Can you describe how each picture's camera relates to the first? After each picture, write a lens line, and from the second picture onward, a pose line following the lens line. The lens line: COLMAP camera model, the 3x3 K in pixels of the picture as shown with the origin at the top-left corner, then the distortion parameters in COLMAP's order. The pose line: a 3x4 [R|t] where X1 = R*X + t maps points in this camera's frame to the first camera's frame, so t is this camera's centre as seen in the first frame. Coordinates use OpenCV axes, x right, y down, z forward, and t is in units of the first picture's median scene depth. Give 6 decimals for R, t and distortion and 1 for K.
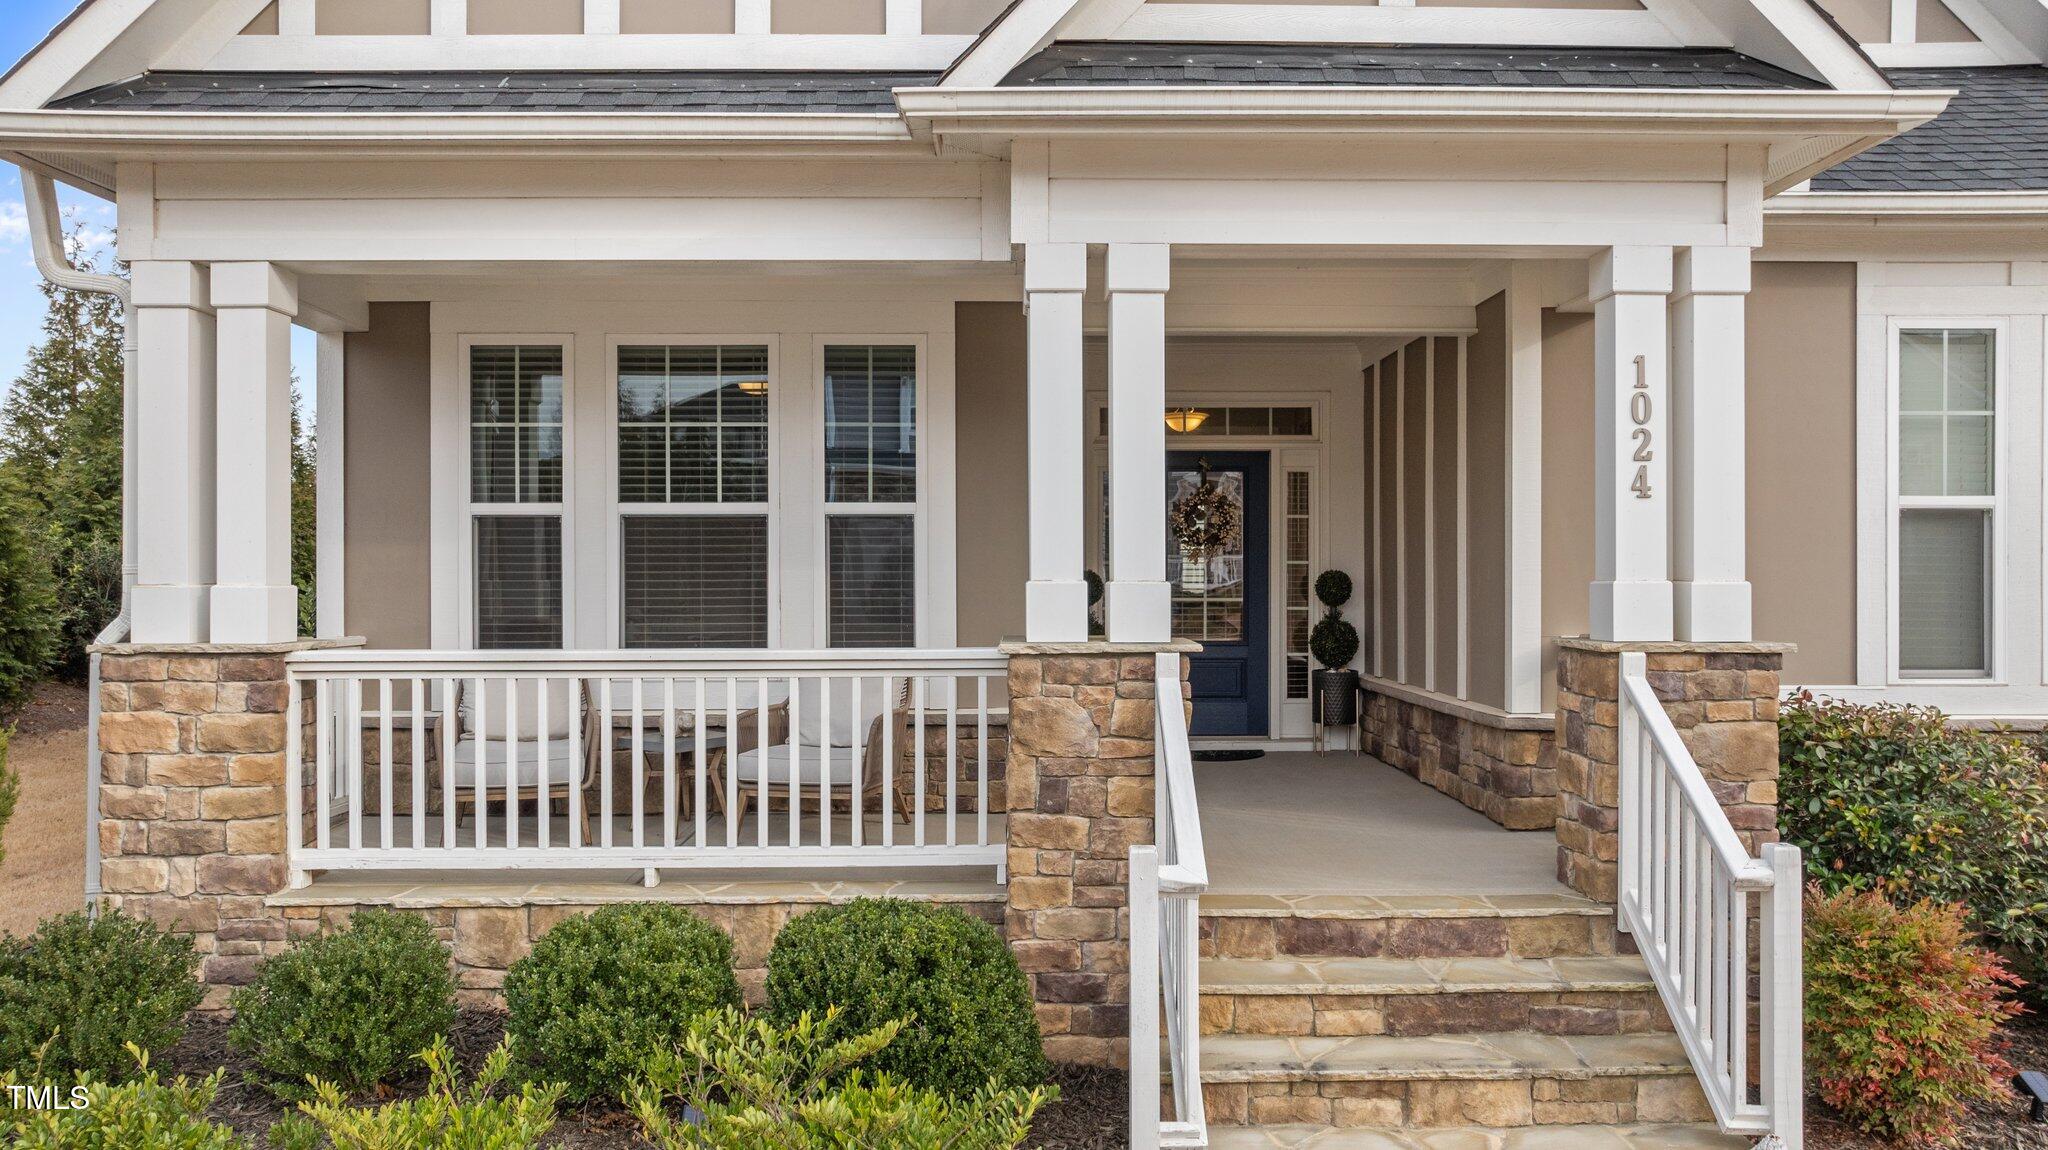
lens RADIAL K [[1453.5, 0, 1032.1], [0, 1453.5, 572.9], [0, 0, 1]] dist [-0.032972, 0.030442]
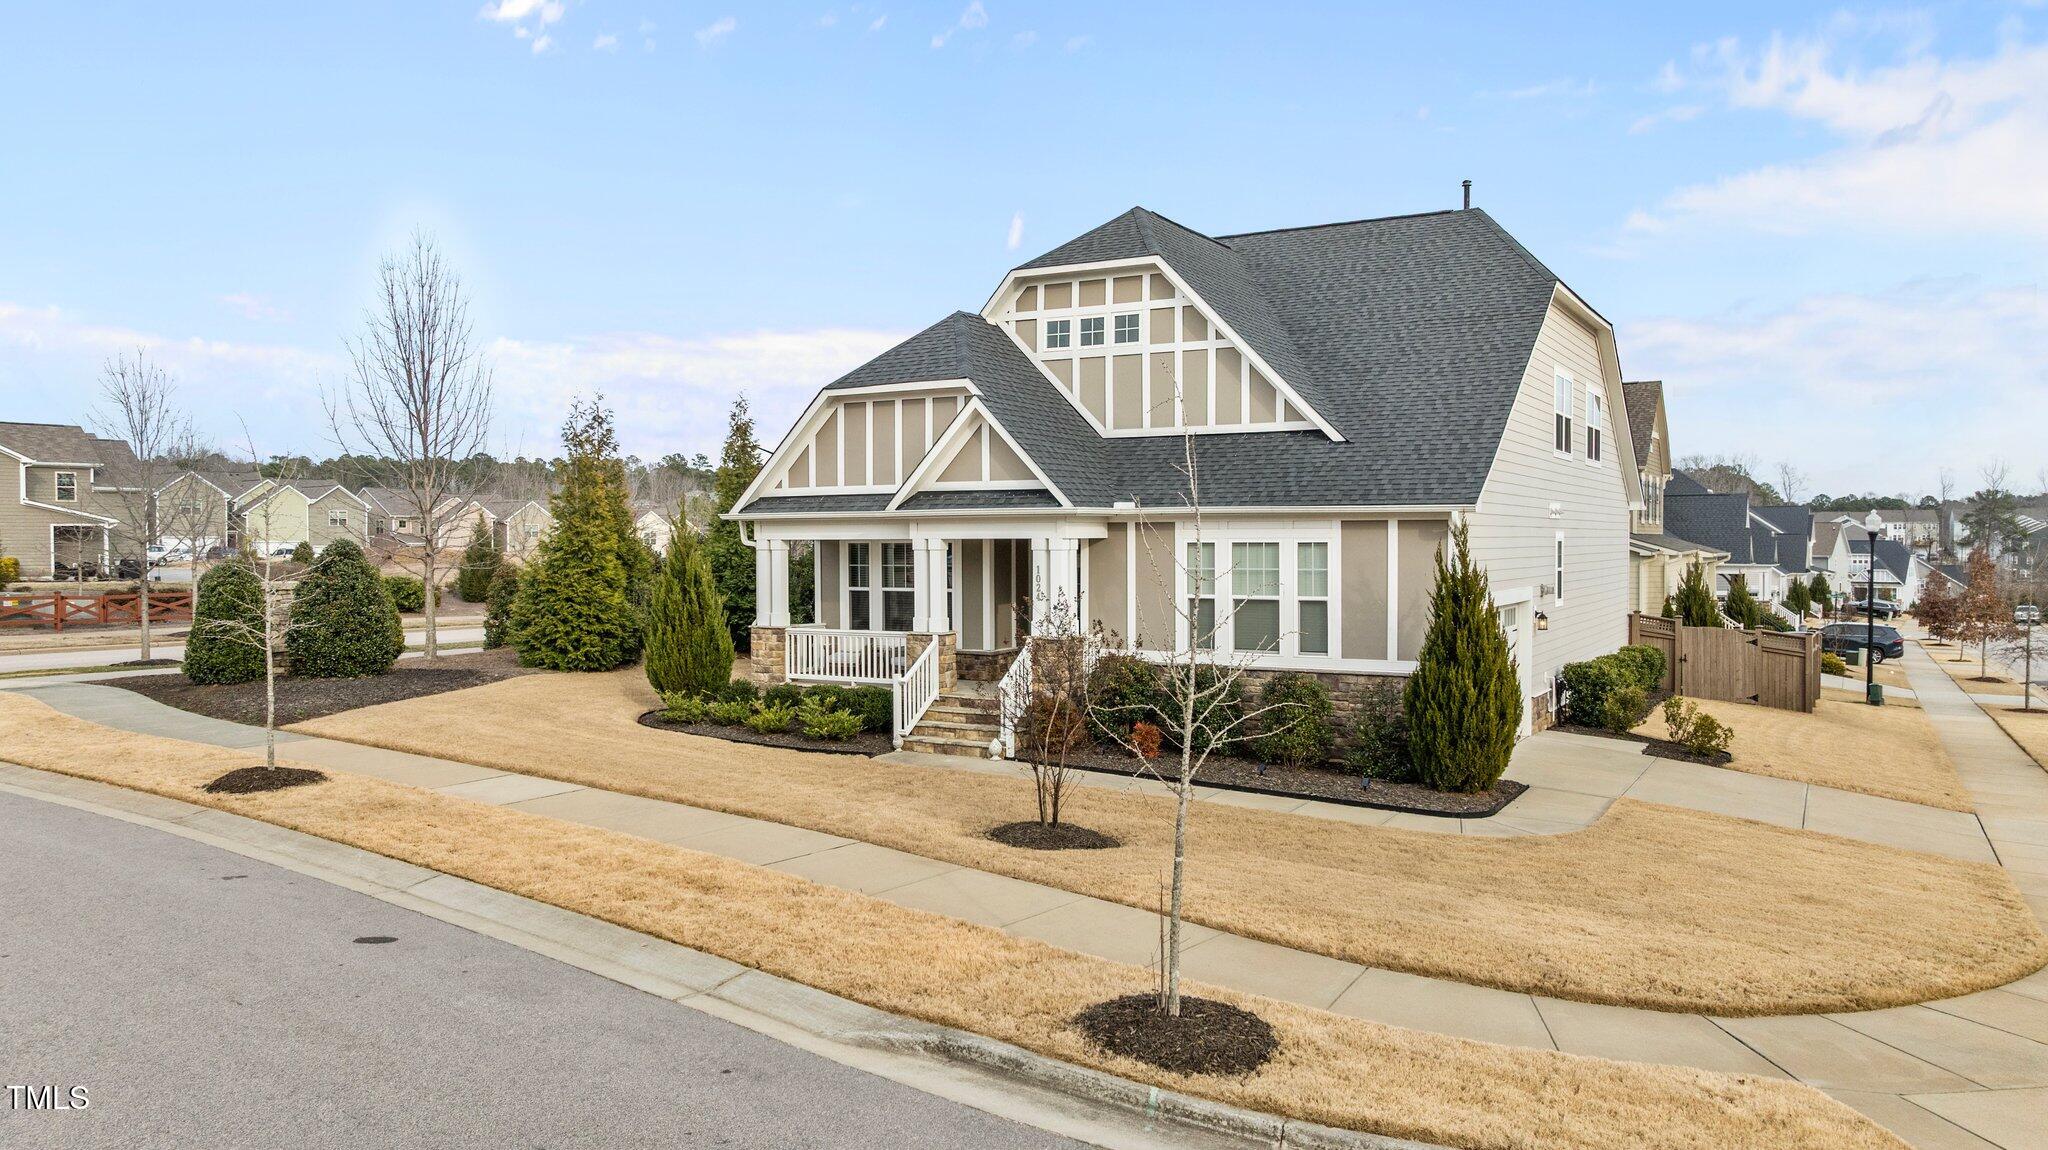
lens RADIAL K [[1450.4, 0, 1025.0], [0, 1450.4, 568.7], [0, 0, 1]] dist [-0.021389, 0.004251]
pose [[0.854105, 0.009169, -0.520020, 2.465286], [0.002715, 0.999752, 0.022088, -0.228362], [0.520094, -0.020277, 0.853868, -2.449054]]
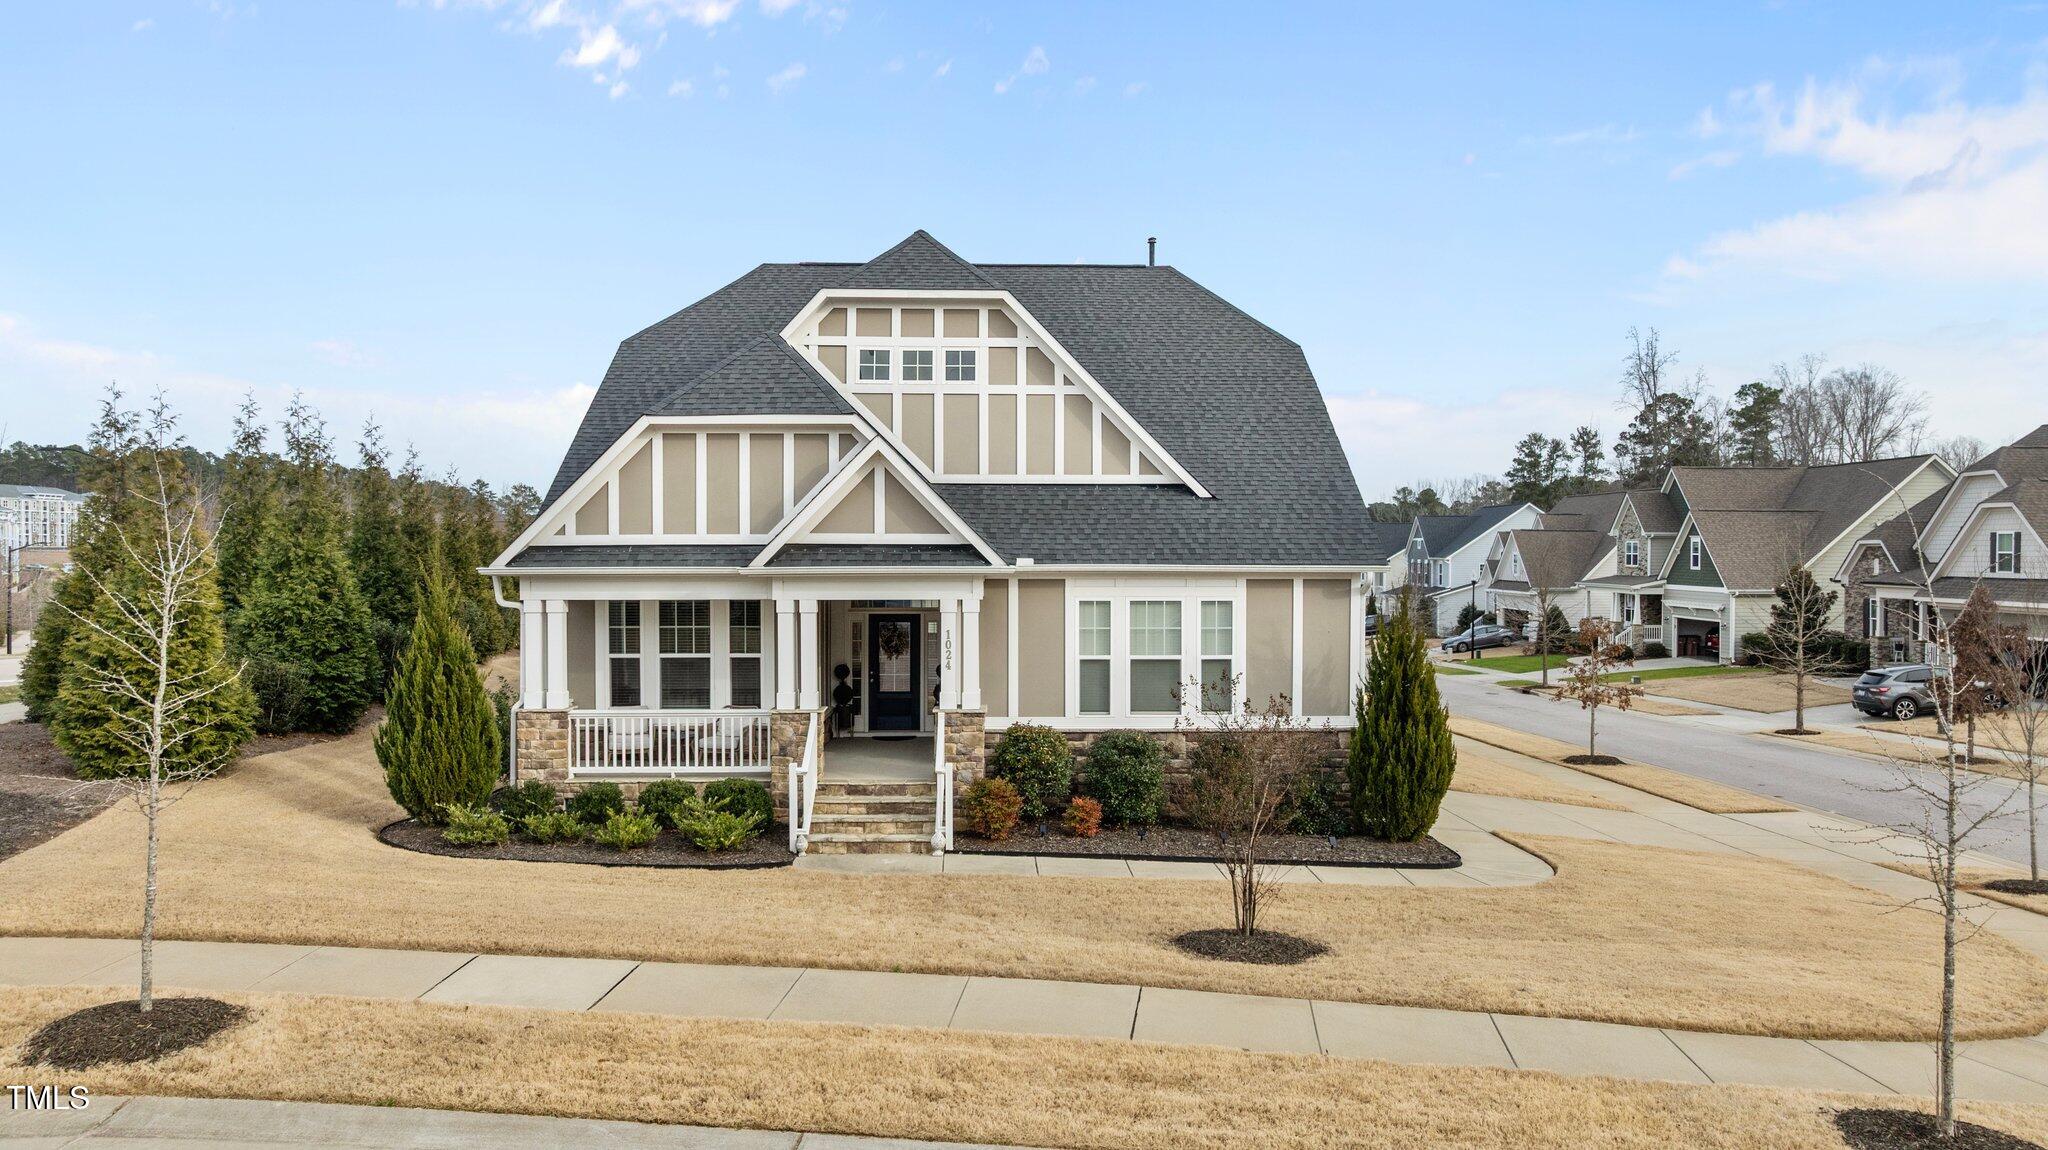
lens RADIAL K [[1444.4, 0, 1039.4], [0, 1444.4, 576.5], [0, 0, 1]] dist [-0.014244, 0.007692]
pose [[0.999937, 0.000826, 0.011235, 0.600262], [-0.001050, 0.999801, 0.019929, -0.350810], [-0.011217, -0.019940, 0.999738, -2.562152]]
